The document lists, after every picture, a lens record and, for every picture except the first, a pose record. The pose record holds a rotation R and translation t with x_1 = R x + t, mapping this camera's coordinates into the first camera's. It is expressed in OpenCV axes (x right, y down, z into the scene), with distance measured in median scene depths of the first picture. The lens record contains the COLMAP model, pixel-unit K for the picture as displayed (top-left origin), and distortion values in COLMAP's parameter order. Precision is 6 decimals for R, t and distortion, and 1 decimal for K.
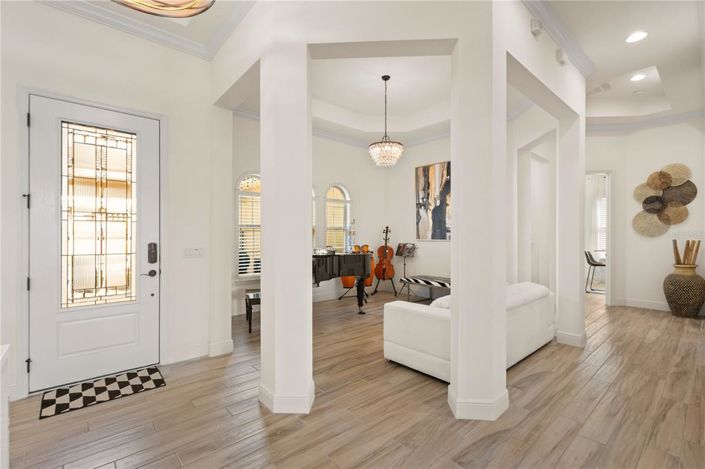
lens RADIAL K [[321.1, 0, 353.8], [0, 321.1, 235.5], [0, 0, 1]] dist [-0.003198, 0.000036]
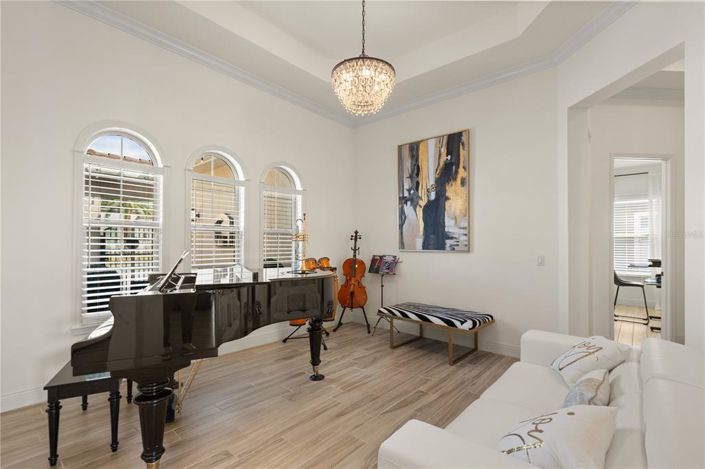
lens RADIAL K [[321.1, 0, 359.1], [0, 321.1, 260.6], [0, 0, 1]] dist [-0.003198, 0.000036]
pose [[0.990176, 0.001736, 0.139815, 0.013893], [-0.008633, 0.998774, 0.048739, 0.003209], [-0.139559, -0.049467, 0.988977, 0.337374]]
